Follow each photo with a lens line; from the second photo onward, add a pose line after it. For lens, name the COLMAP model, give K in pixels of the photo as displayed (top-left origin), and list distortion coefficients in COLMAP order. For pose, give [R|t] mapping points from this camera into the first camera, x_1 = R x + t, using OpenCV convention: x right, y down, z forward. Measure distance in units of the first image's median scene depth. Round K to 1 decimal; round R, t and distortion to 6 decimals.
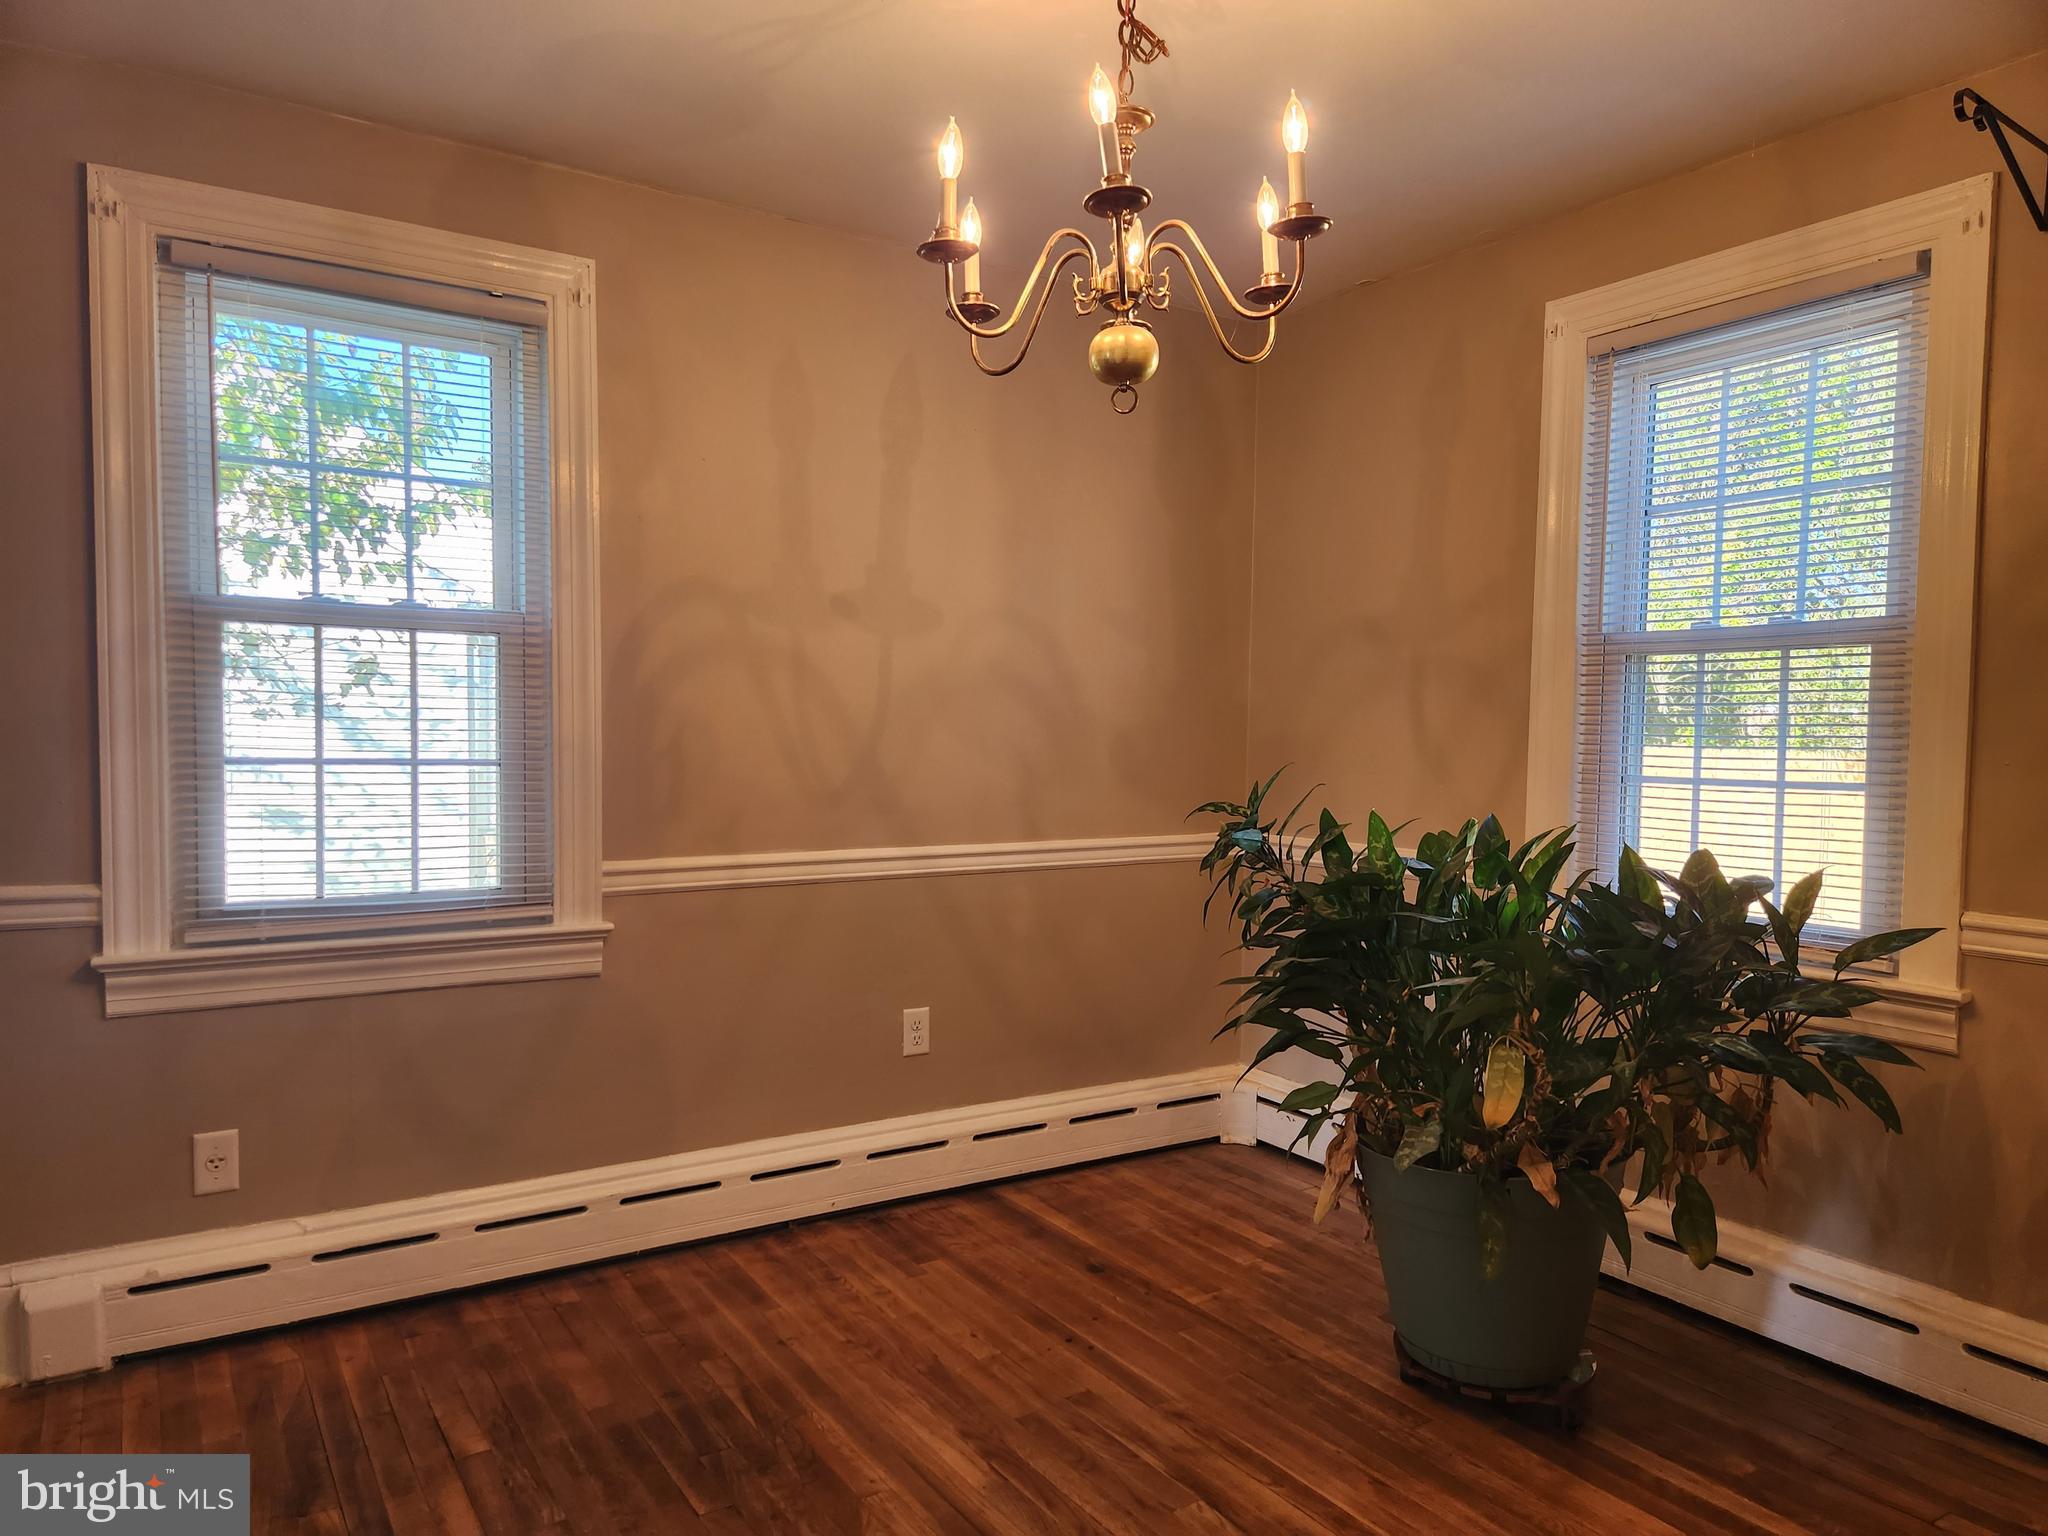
lens RADIAL K [[1361.5, 0, 1017.7], [0, 1361.5, 780.9], [0, 0, 1]] dist [0.039652, -0.014208]
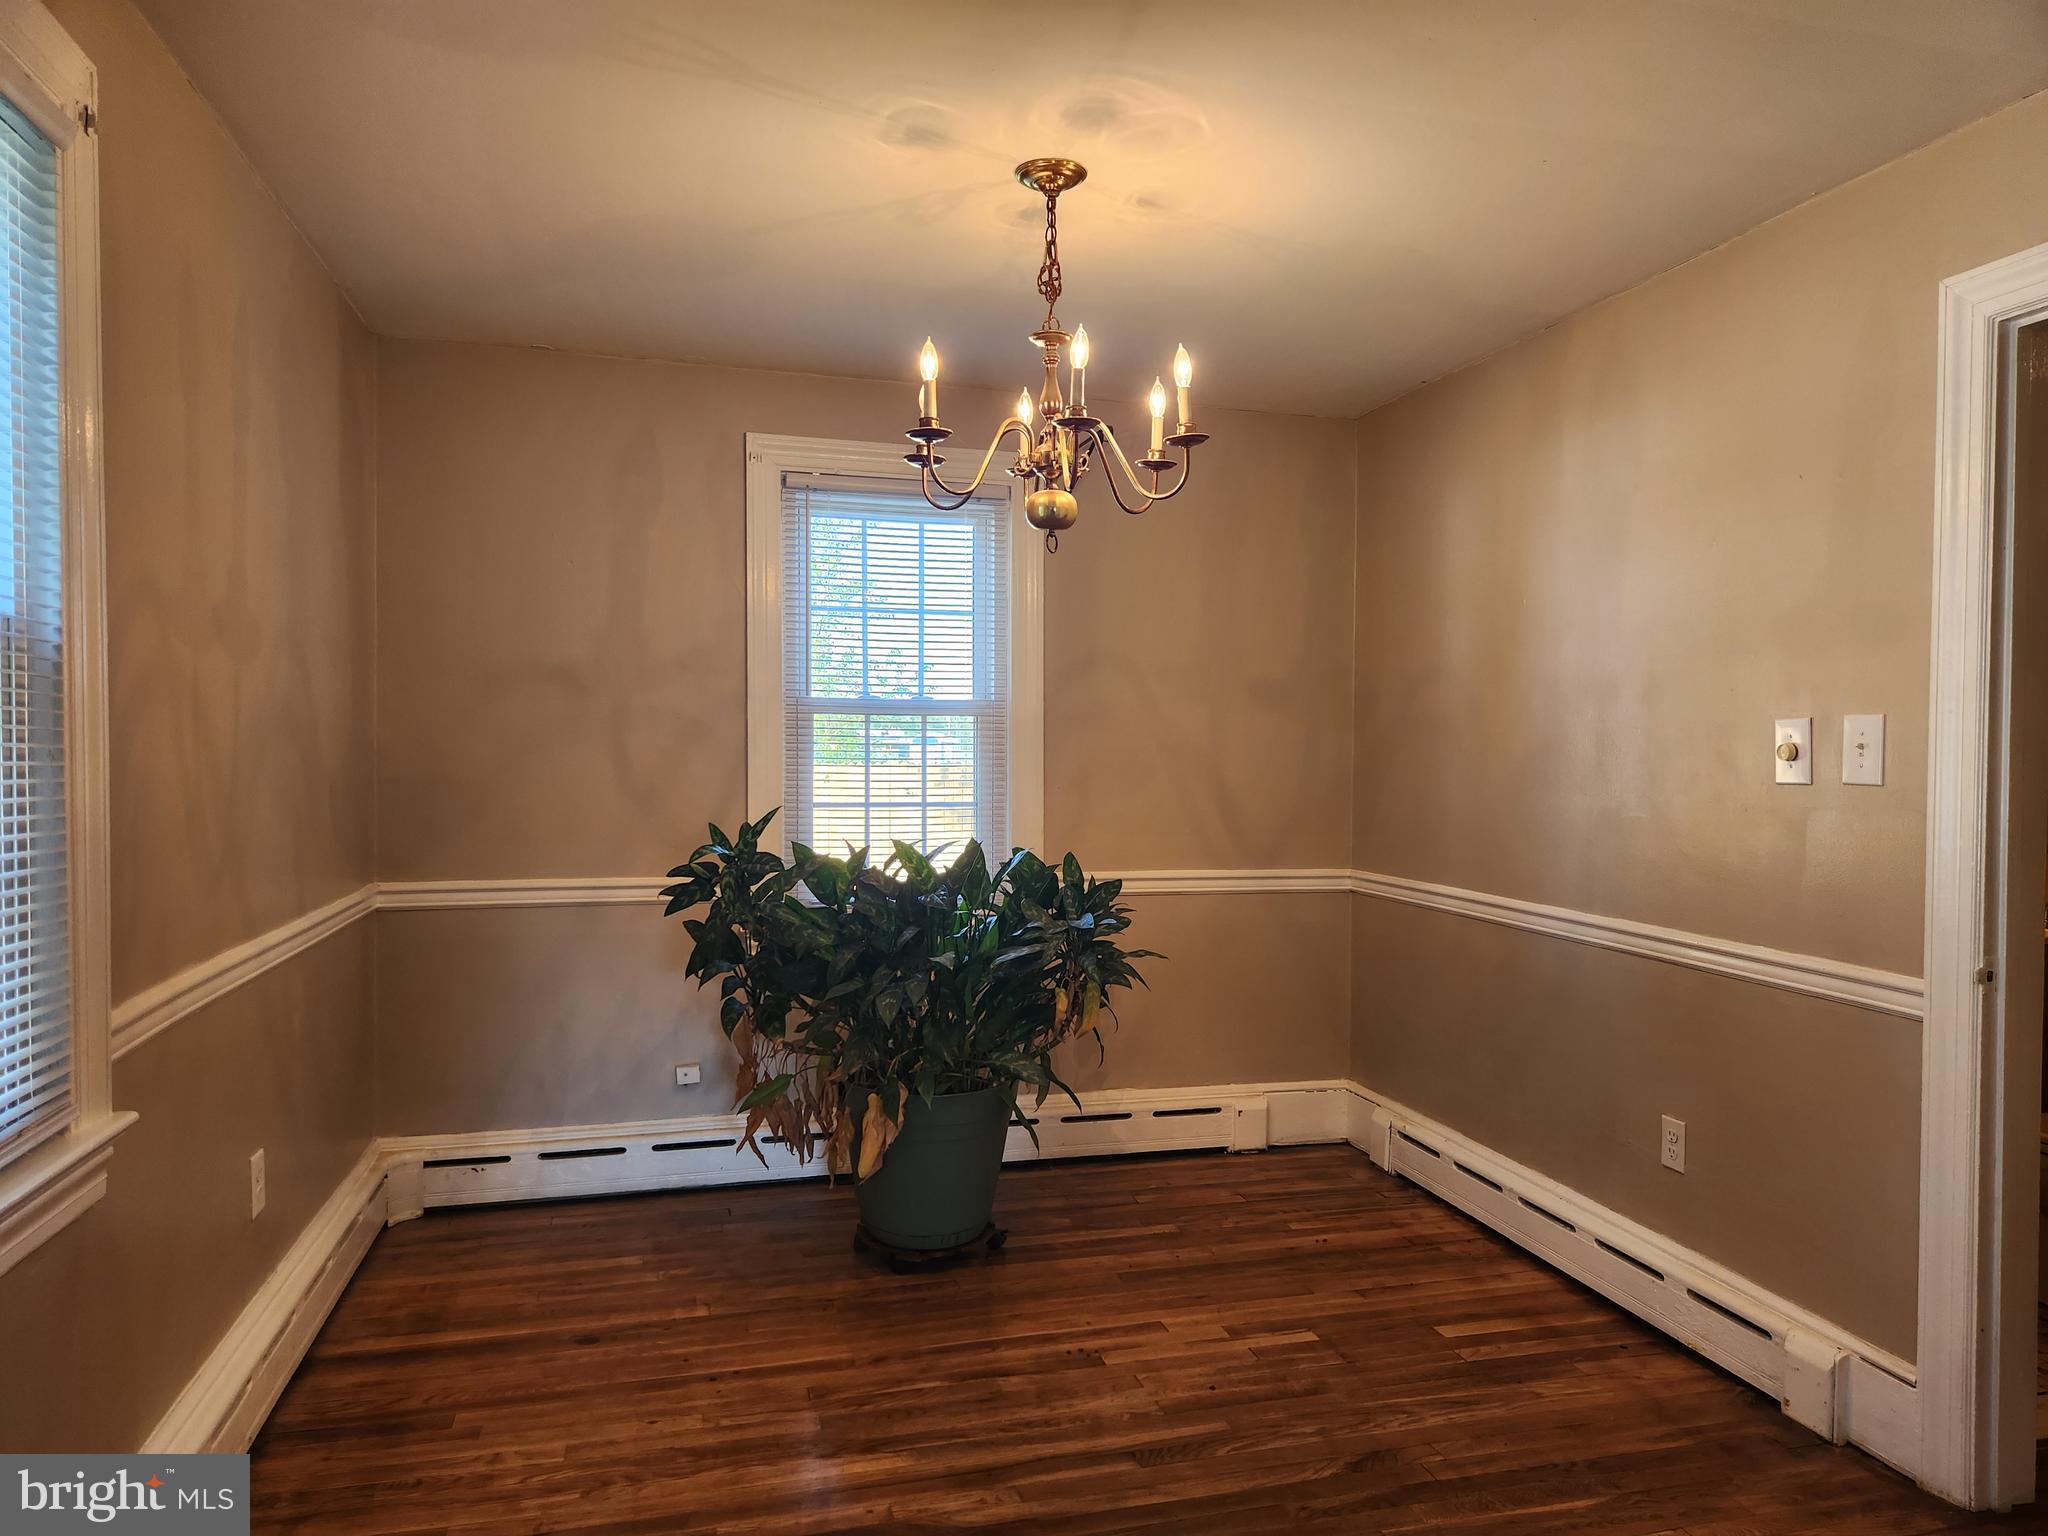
lens RADIAL K [[1361.5, 0, 1010.6], [0, 1361.5, 773.0], [0, 0, 1]] dist [0.039652, -0.014208]
pose [[0.317523, -0.029845, 0.947781, -0.821388], [0.041830, 0.998972, 0.017443, -0.052884], [-0.947328, 0.034107, 0.318445, 0.426228]]
